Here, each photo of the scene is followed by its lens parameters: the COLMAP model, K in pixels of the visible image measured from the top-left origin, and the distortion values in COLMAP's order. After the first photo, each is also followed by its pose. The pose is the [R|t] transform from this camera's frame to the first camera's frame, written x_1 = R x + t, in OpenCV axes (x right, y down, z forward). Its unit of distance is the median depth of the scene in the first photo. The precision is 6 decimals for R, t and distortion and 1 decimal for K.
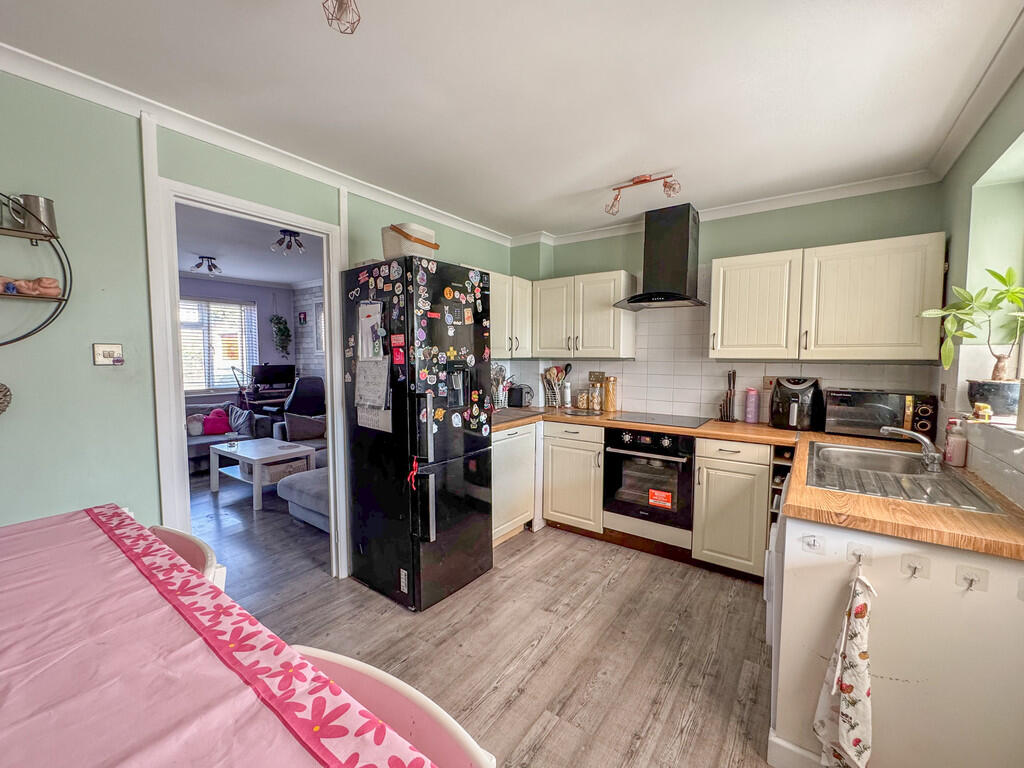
lens RADIAL K [[414.3, 0, 512.9], [0, 414.3, 383.4], [0, 0, 1]] dist [-0.002615, -0.000573]
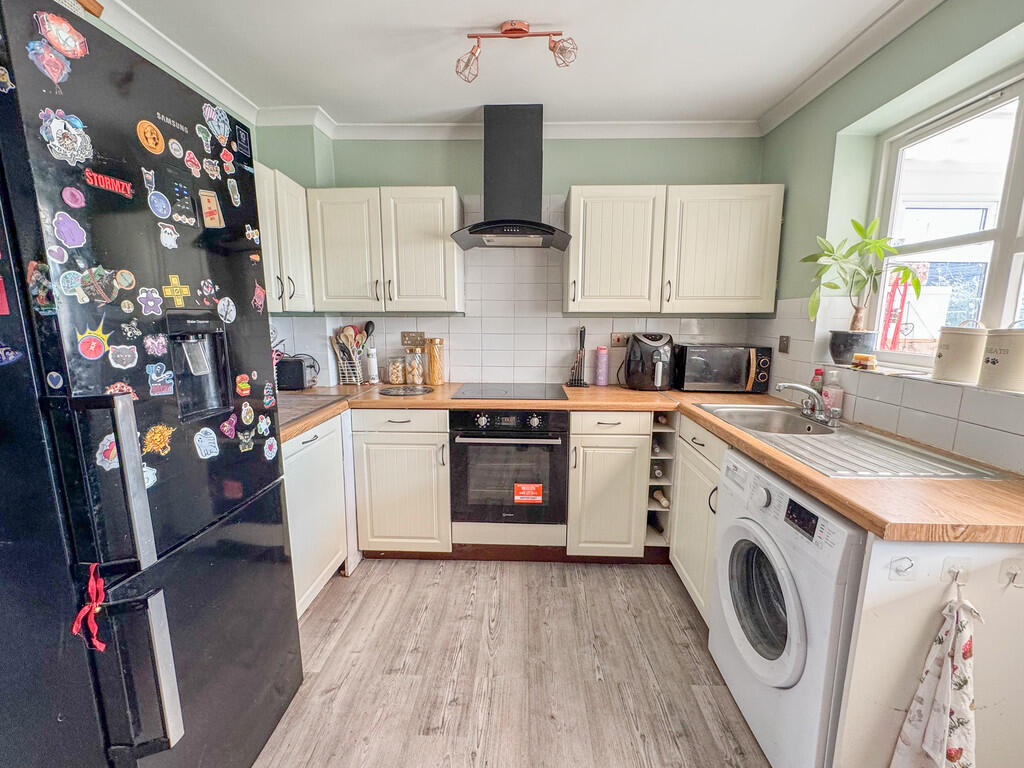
lens RADIAL K [[414.3, 0, 504.5], [0, 414.3, 382.5], [0, 0, 1]] dist [-0.002615, -0.000573]
pose [[0.834161, -0.085349, 0.544877, -0.098678], [0.036254, 0.994302, 0.100246, -0.009703], [-0.550328, -0.063867, 0.832502, 0.427843]]
